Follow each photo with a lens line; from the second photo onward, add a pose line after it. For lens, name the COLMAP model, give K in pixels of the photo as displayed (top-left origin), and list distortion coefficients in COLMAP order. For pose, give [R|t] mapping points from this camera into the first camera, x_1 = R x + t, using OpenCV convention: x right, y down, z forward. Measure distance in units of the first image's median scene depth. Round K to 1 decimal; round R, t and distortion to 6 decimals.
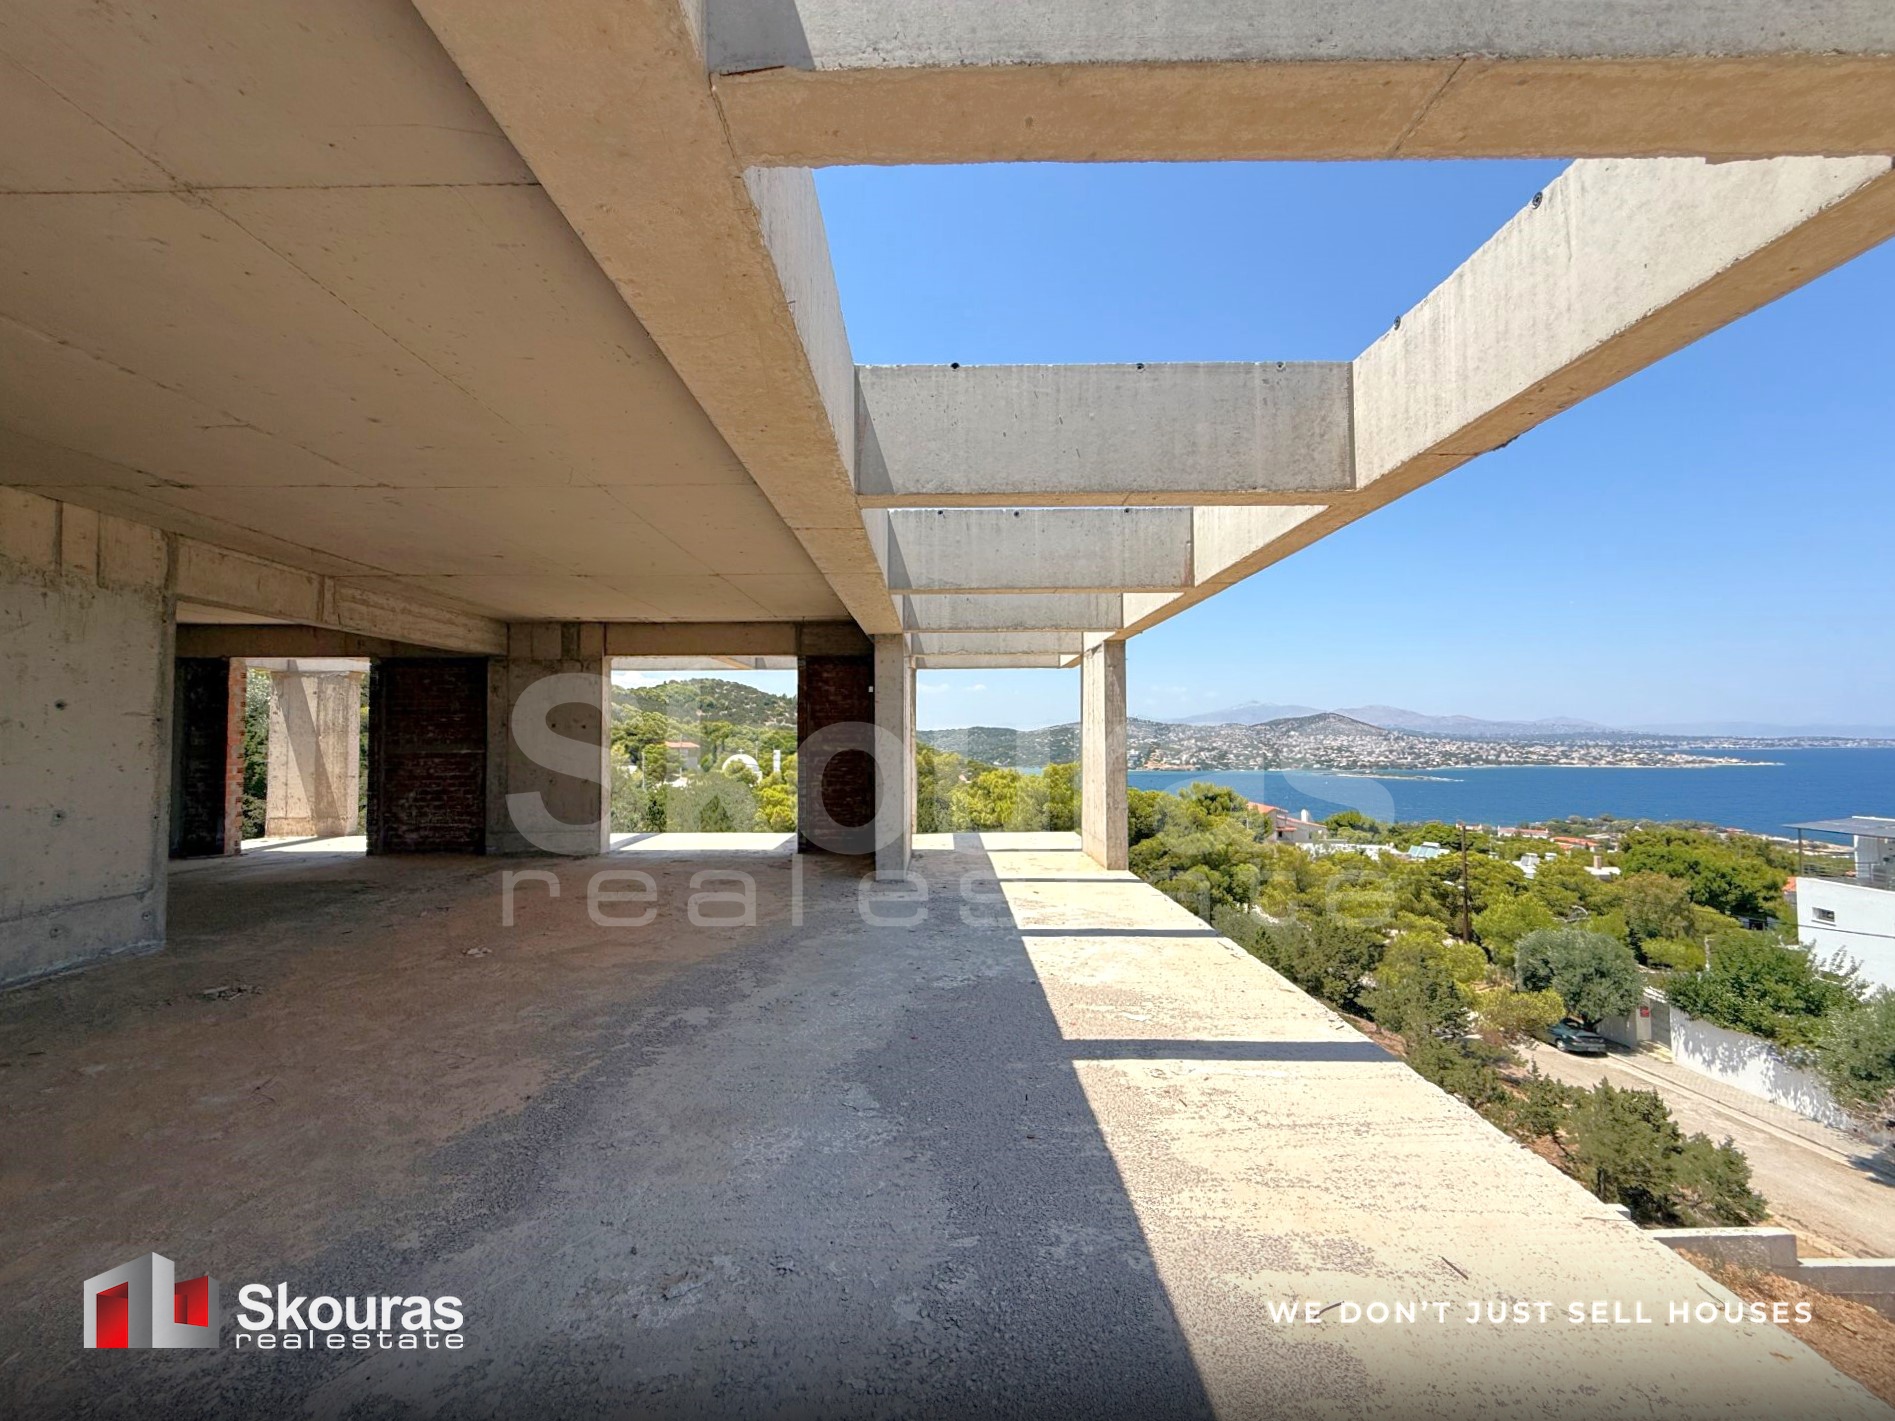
lens RADIAL K [[766.0, 0, 938.6], [0, 766.0, 708.9], [0, 0, 1]] dist [-0.000200, 0.000433]
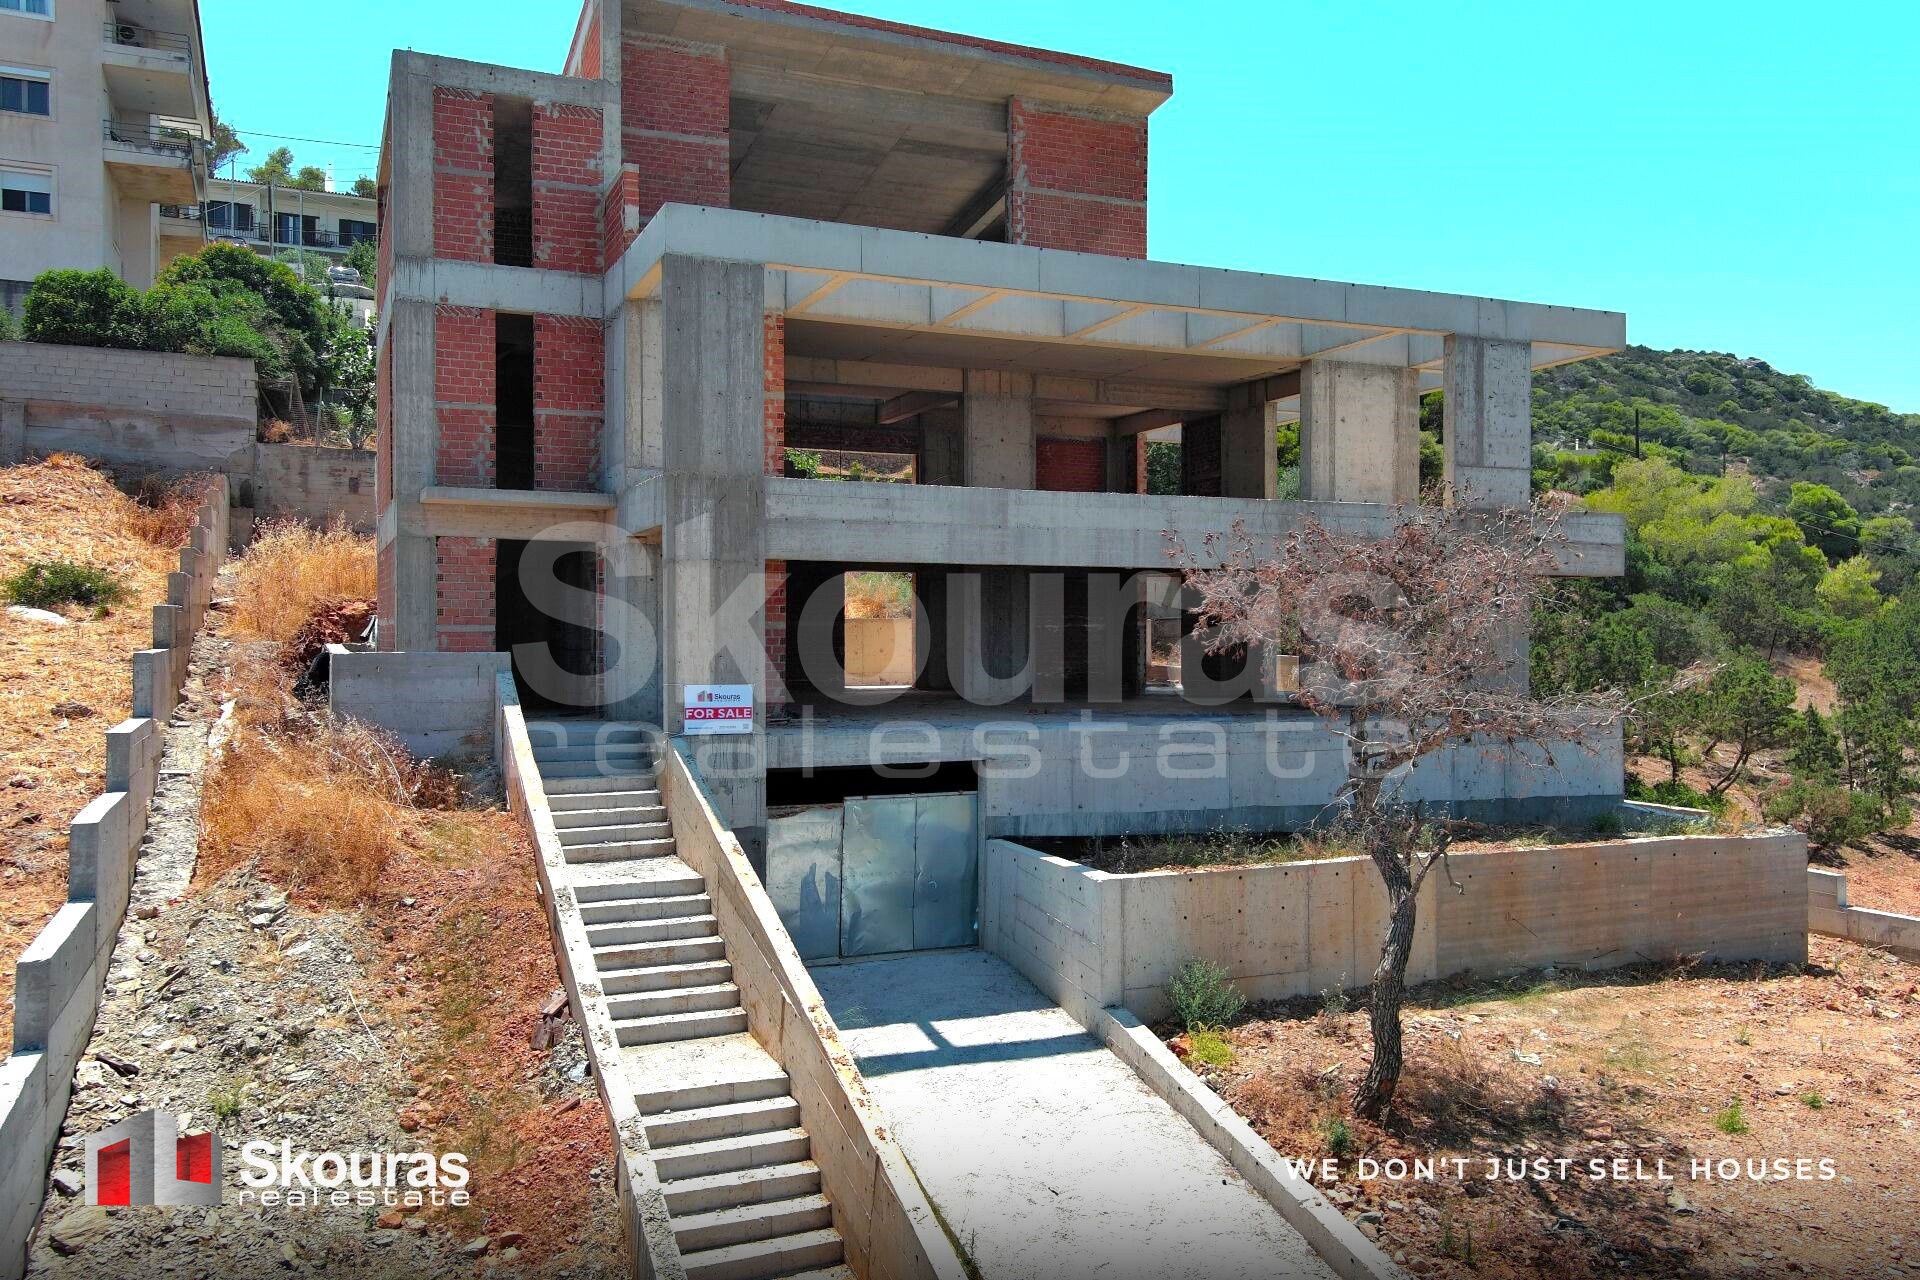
lens RADIAL K [[1475.0, 0, 951.3], [0, 1475.0, 640.7], [0, 0, 1]] dist [0.024469, -0.027848]
pose [[0.401939, 0.009831, -0.915614, 1.940638], [0.033880, 0.999098, 0.025600, 0.299013], [0.915040, -0.041311, 0.401243, -0.727309]]
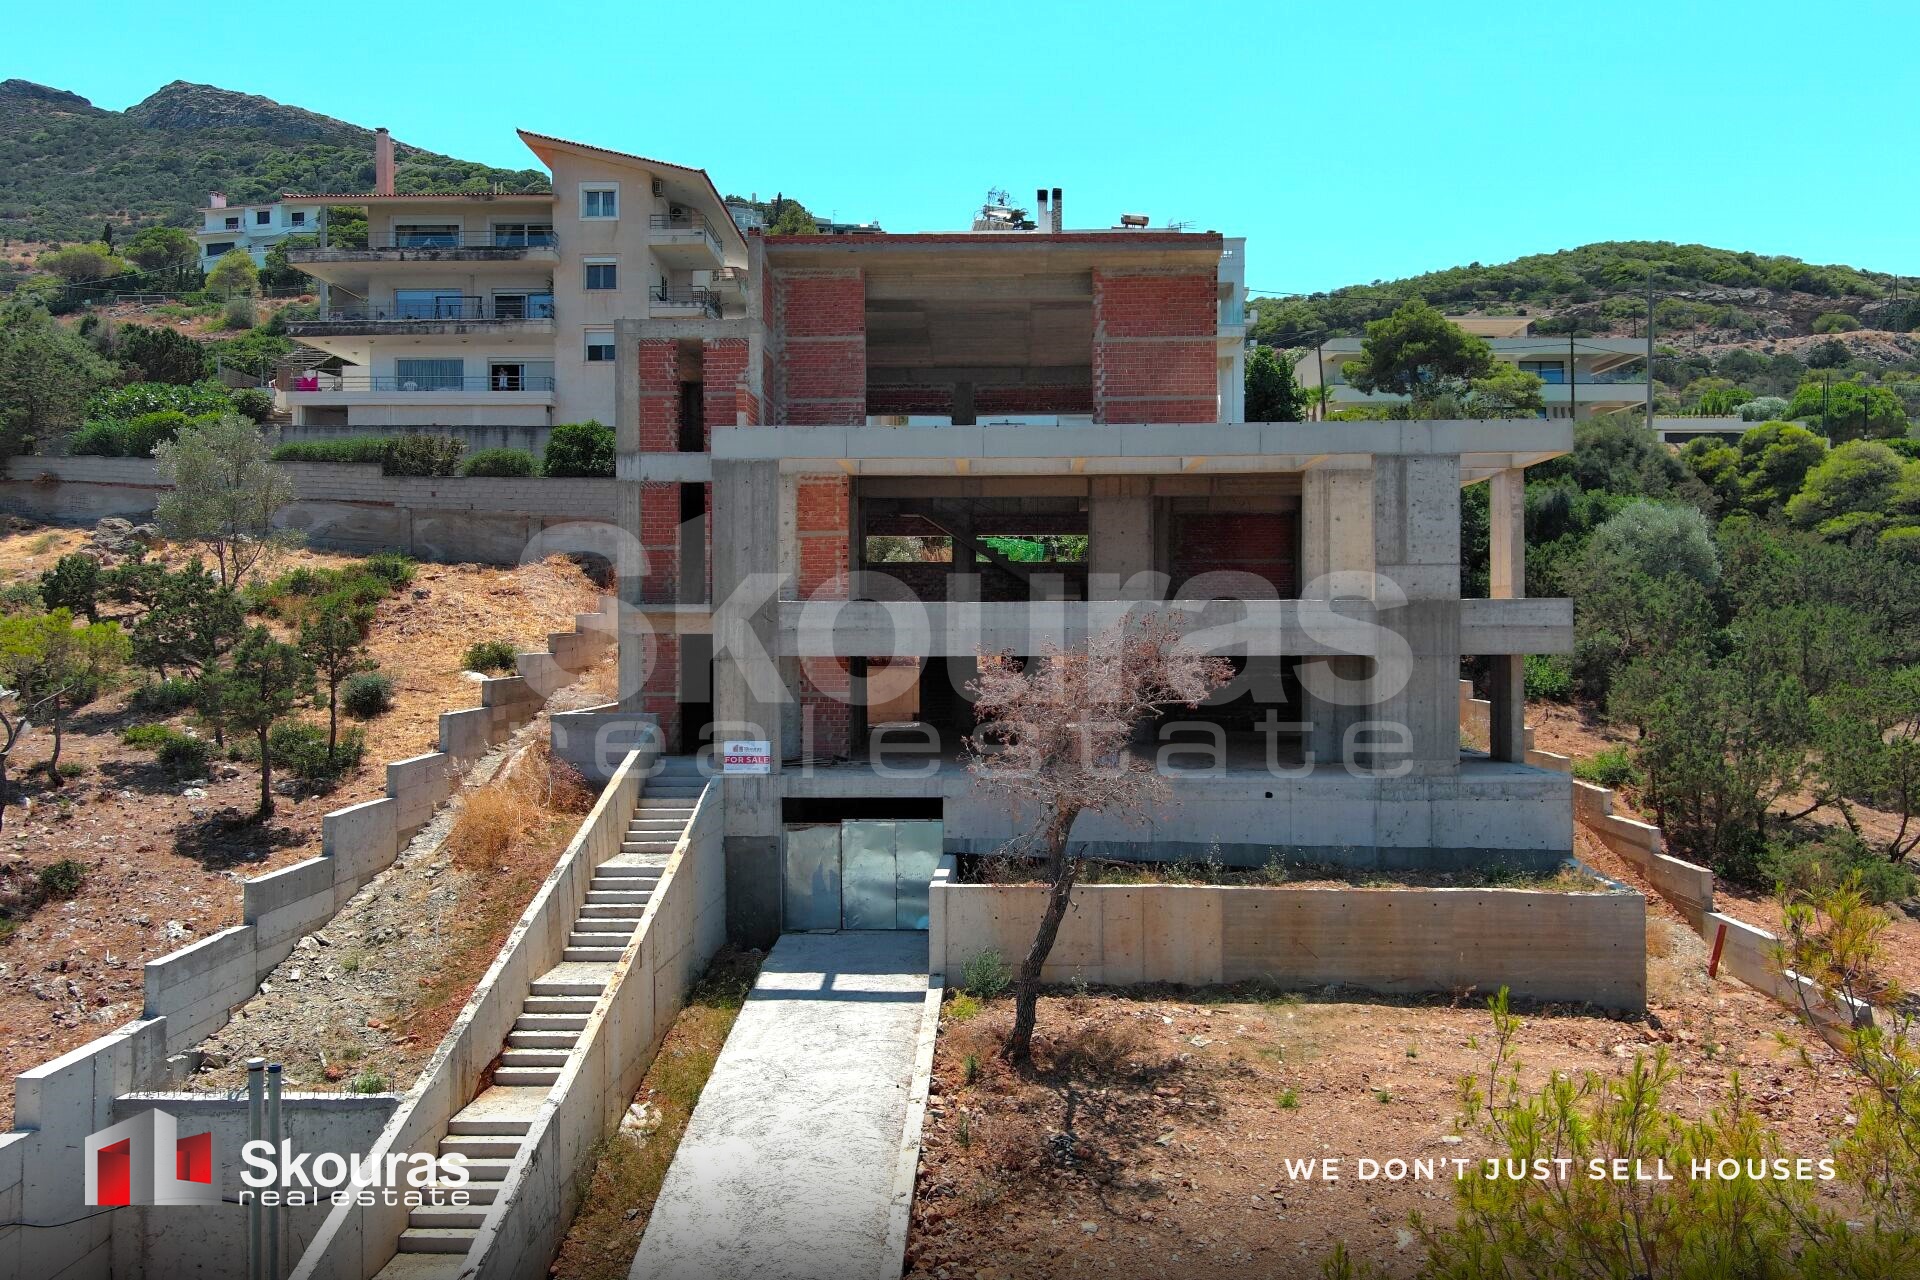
lens RADIAL K [[1475.0, 0, 951.3], [0, 1475.0, 640.7], [0, 0, 1]] dist [0.024469, -0.027848]
pose [[-0.030391, 0.011505, -0.999472, 2.864015], [0.042592, 0.999040, 0.010204, 0.194866], [0.998630, -0.042259, -0.030851, 0.183625]]
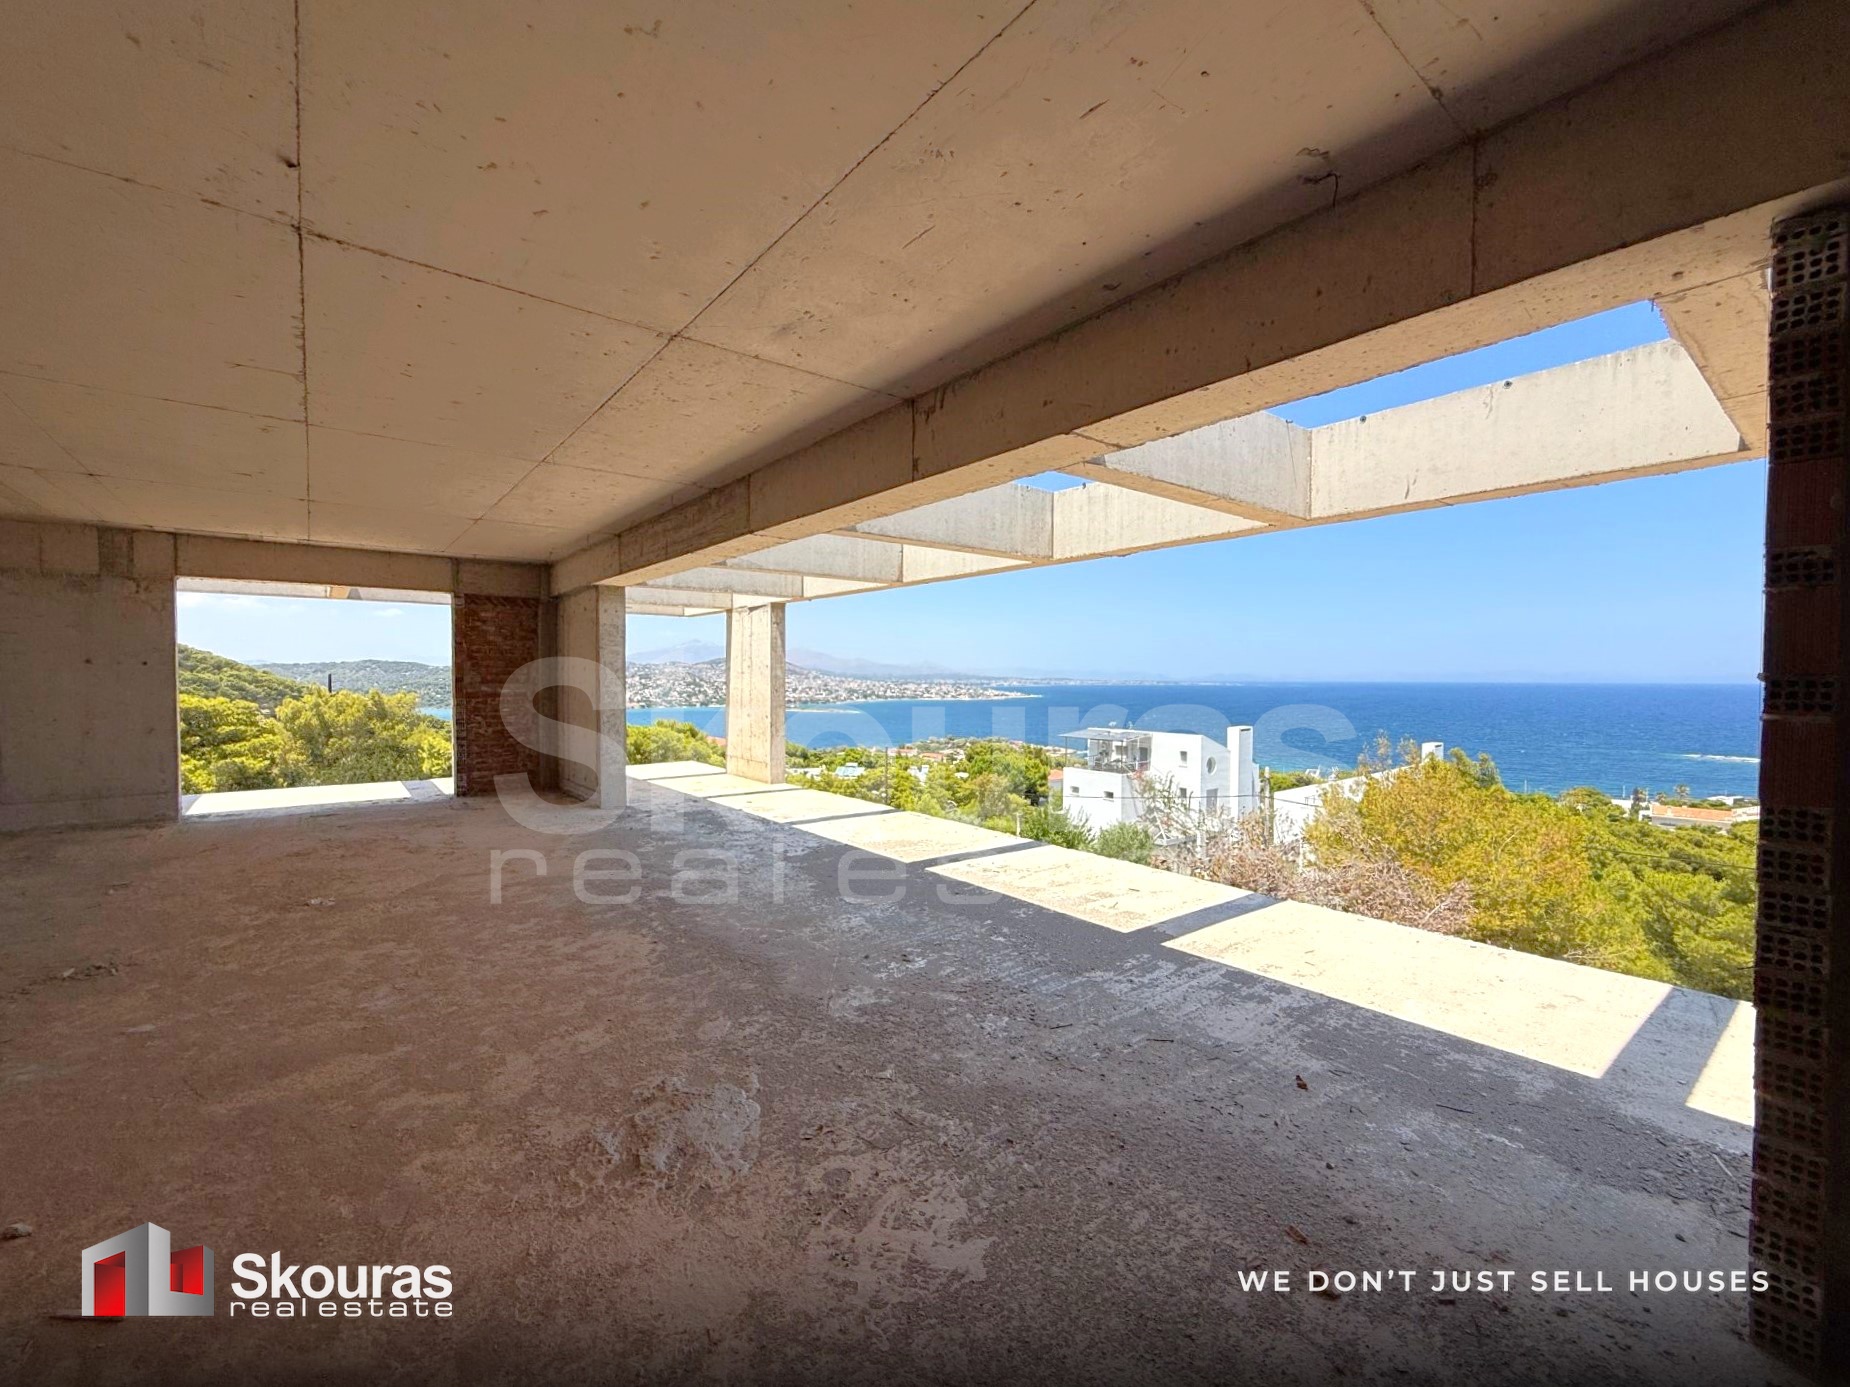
lens RADIAL K [[766.4, 0, 917.1], [0, 766.4, 693.3], [0, 0, 1]] dist [-0.000666, 0.000069]
pose [[0.782733, -0.007186, 0.622316, -0.325734], [-0.030789, 0.998262, 0.050252, -0.010158], [-0.621595, -0.058494, 0.781152, -0.115506]]
